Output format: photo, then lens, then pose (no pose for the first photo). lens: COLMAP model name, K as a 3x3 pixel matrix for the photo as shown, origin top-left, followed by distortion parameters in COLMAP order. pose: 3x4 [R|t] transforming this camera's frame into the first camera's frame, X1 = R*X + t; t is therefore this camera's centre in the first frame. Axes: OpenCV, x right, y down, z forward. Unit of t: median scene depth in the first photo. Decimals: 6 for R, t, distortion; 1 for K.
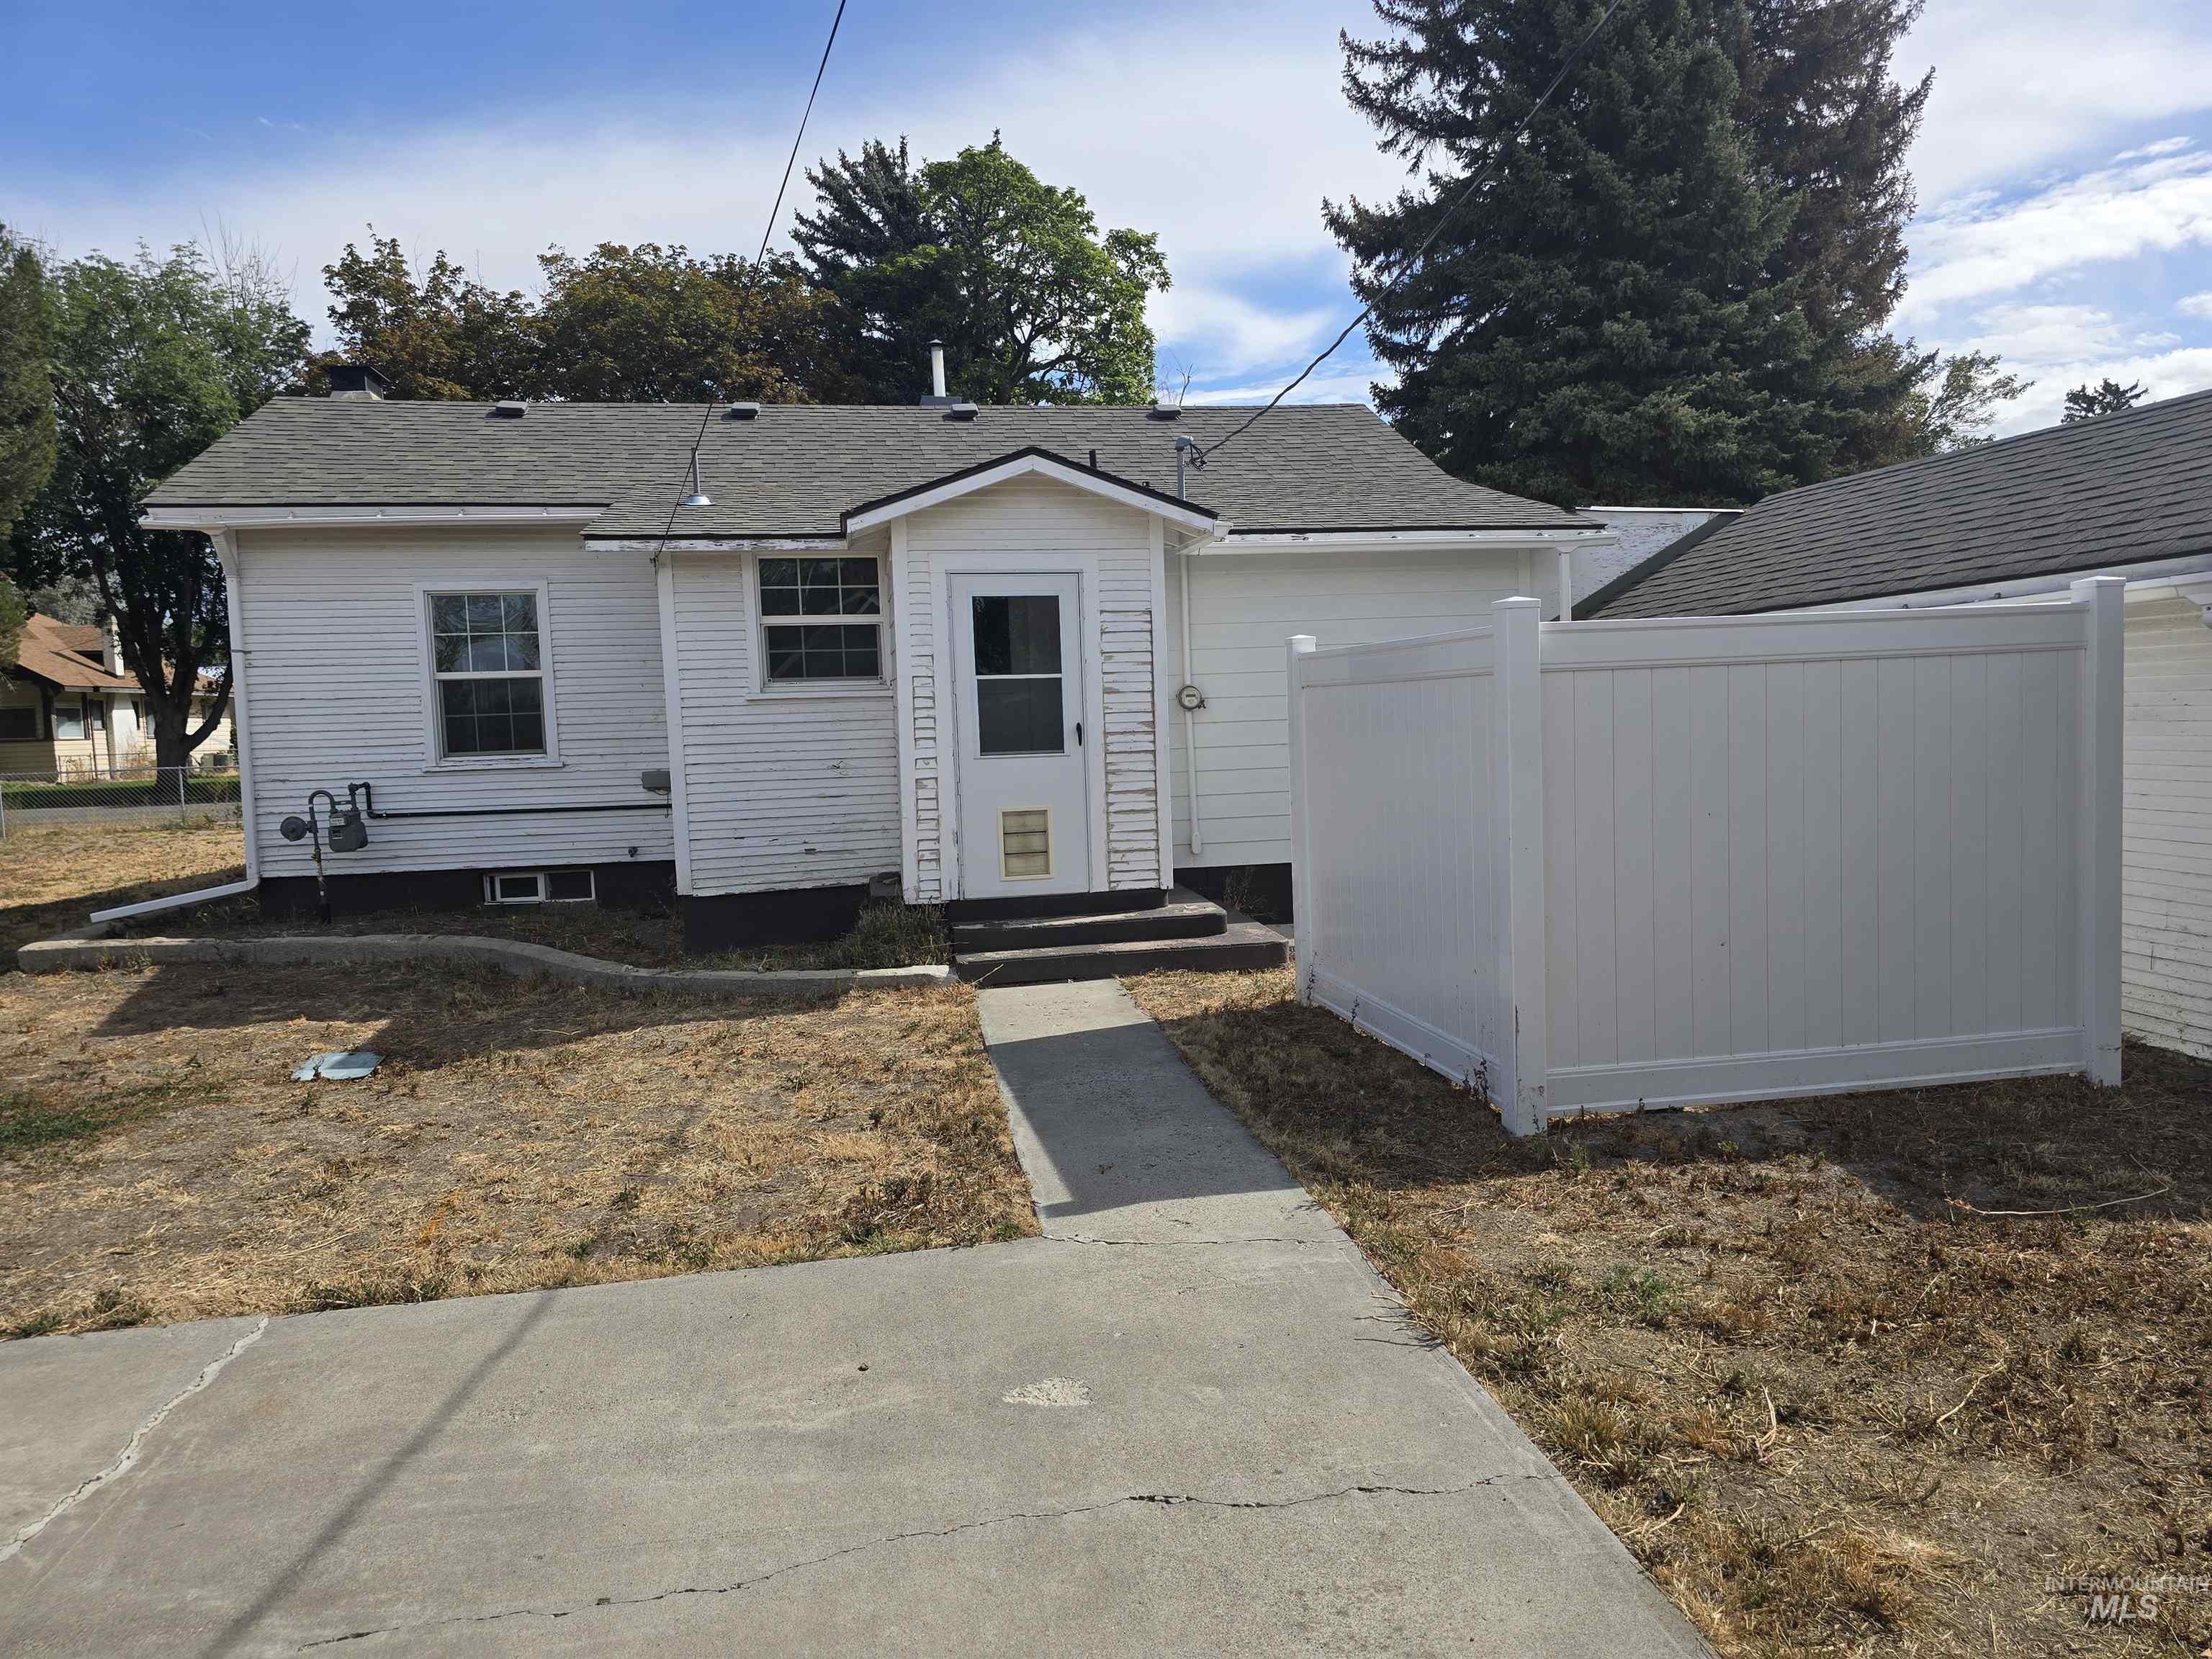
lens RADIAL K [[1490.8, 0, 1137.0], [0, 1490.8, 826.7], [0, 0, 1]] dist [0.086458, -0.071949]
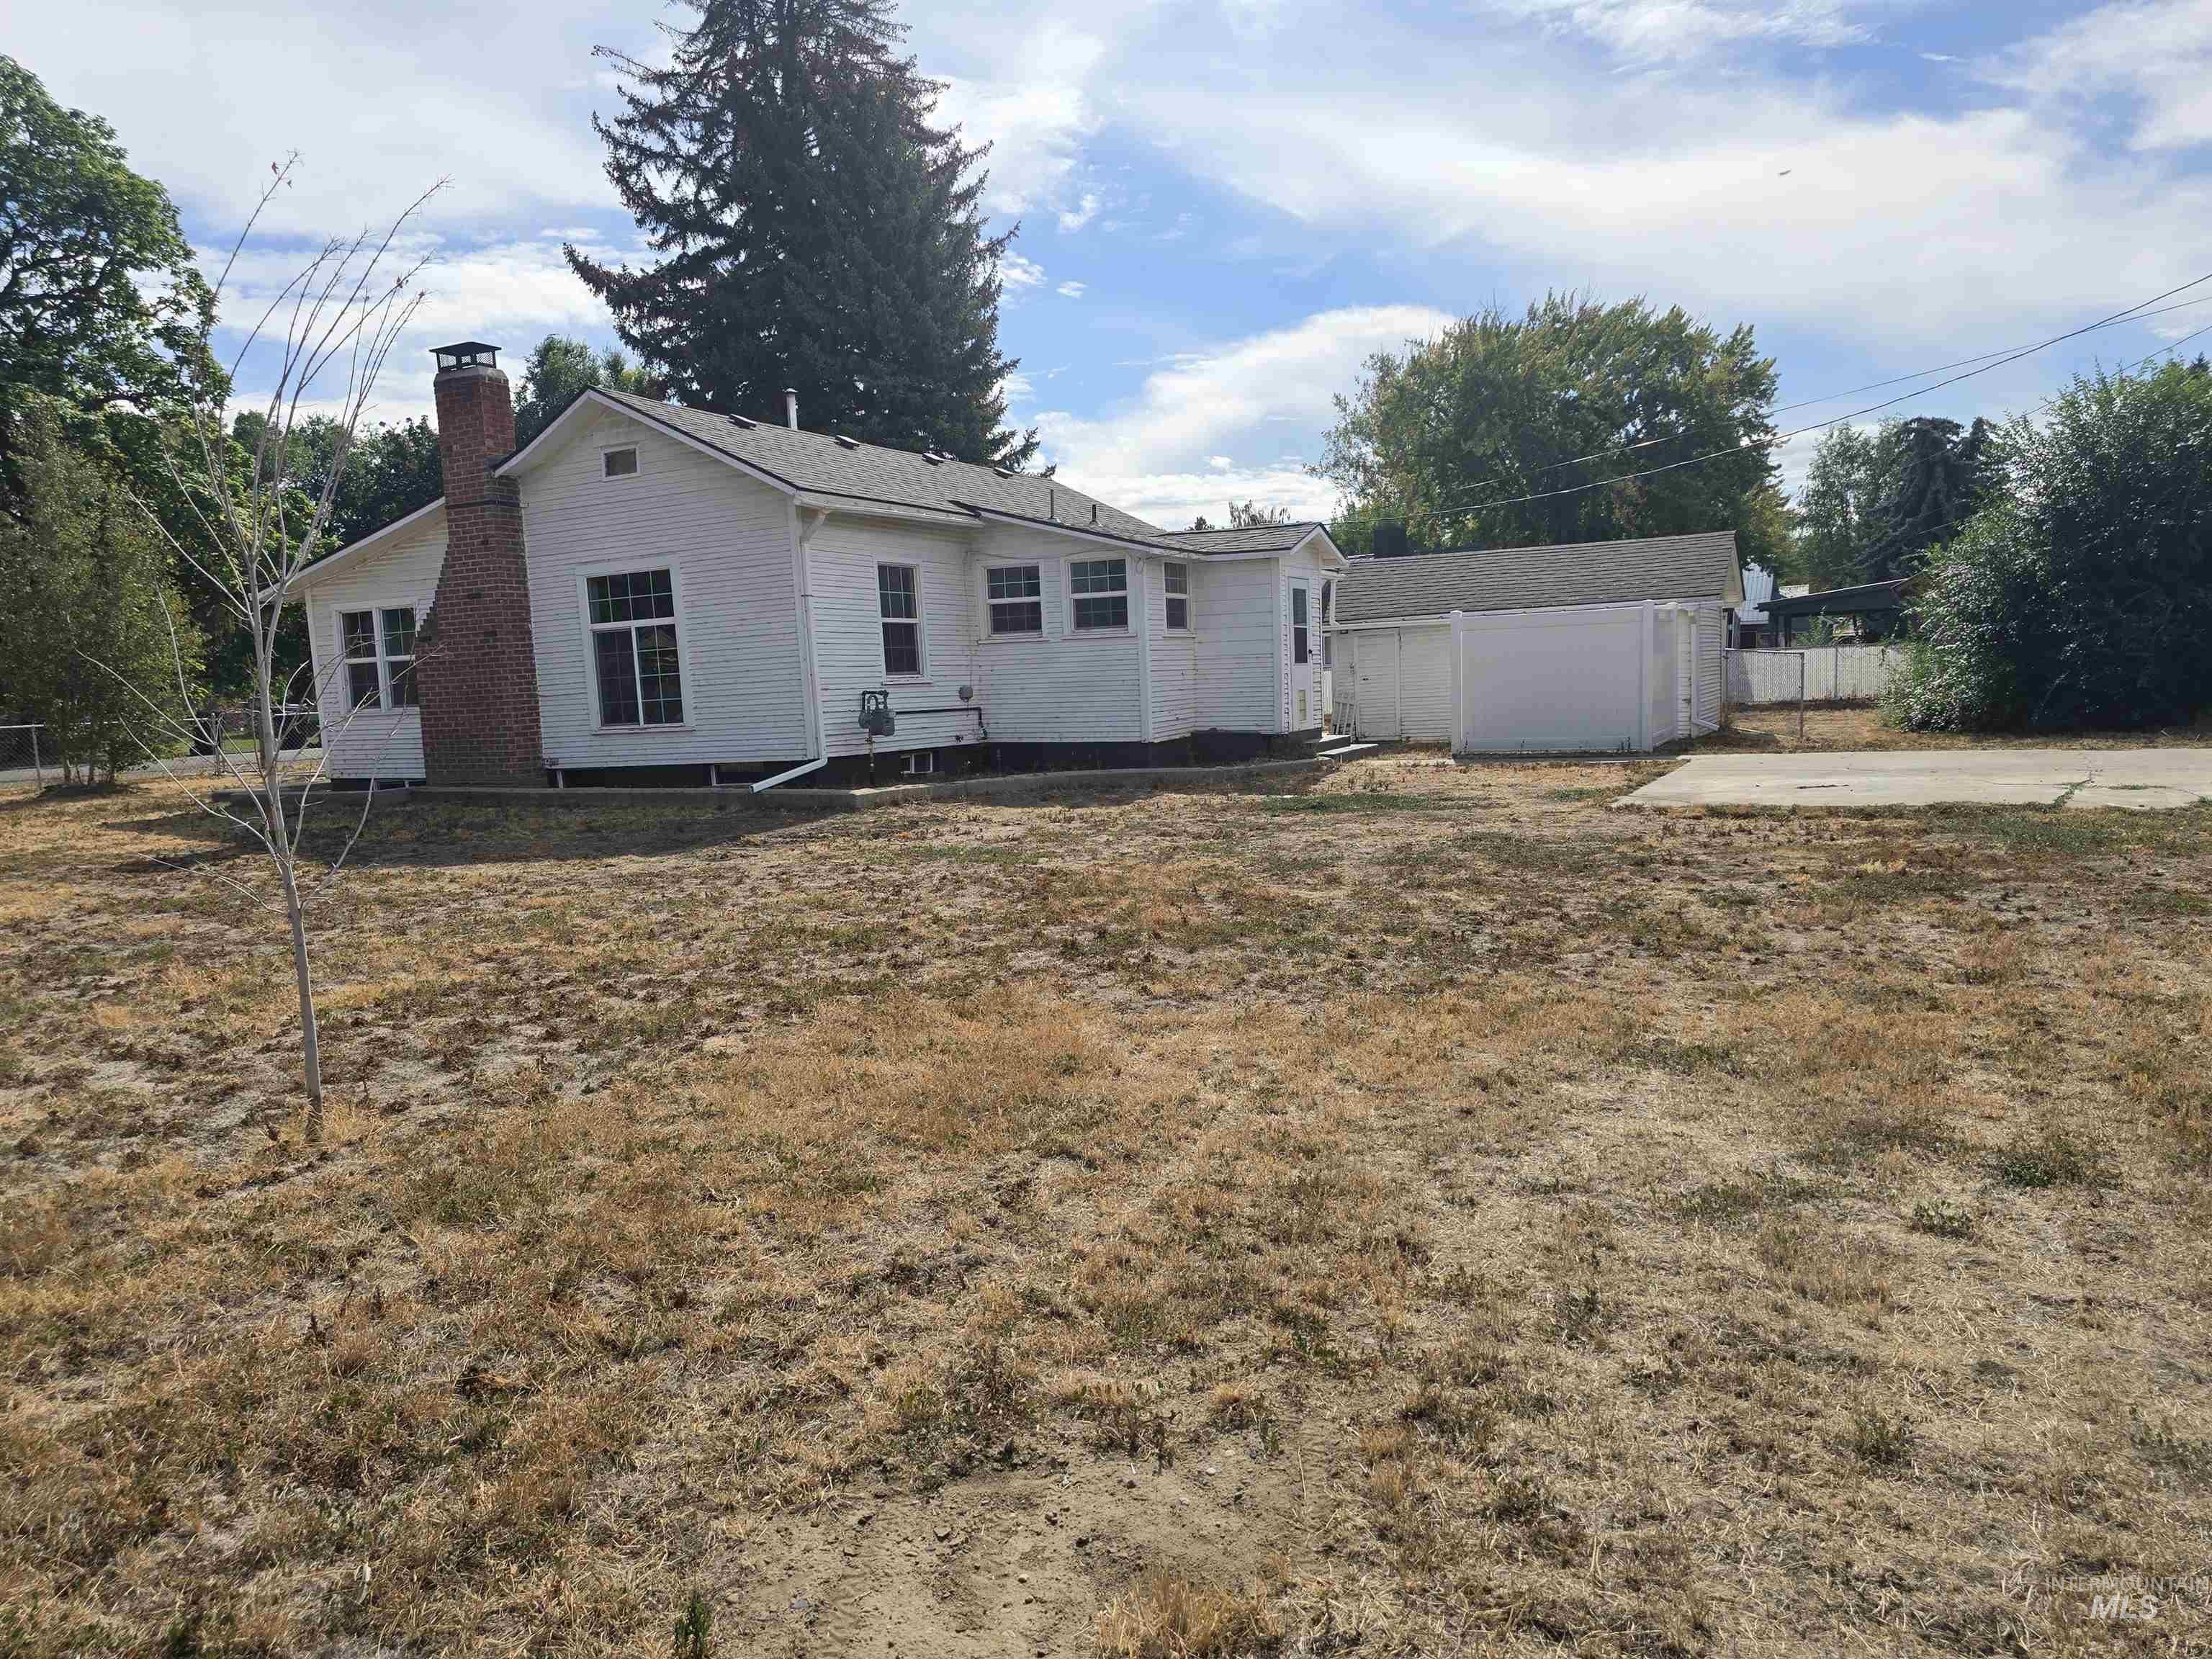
lens RADIAL K [[1490.8, 0, 1137.0], [0, 1490.8, 826.7], [0, 0, 1]] dist [0.086458, -0.071949]
pose [[0.599207, -0.073636, 0.797200, -1.490004], [0.083818, 0.996059, 0.029003, 0.079696], [-0.796194, 0.049441, 0.603018, -0.067116]]
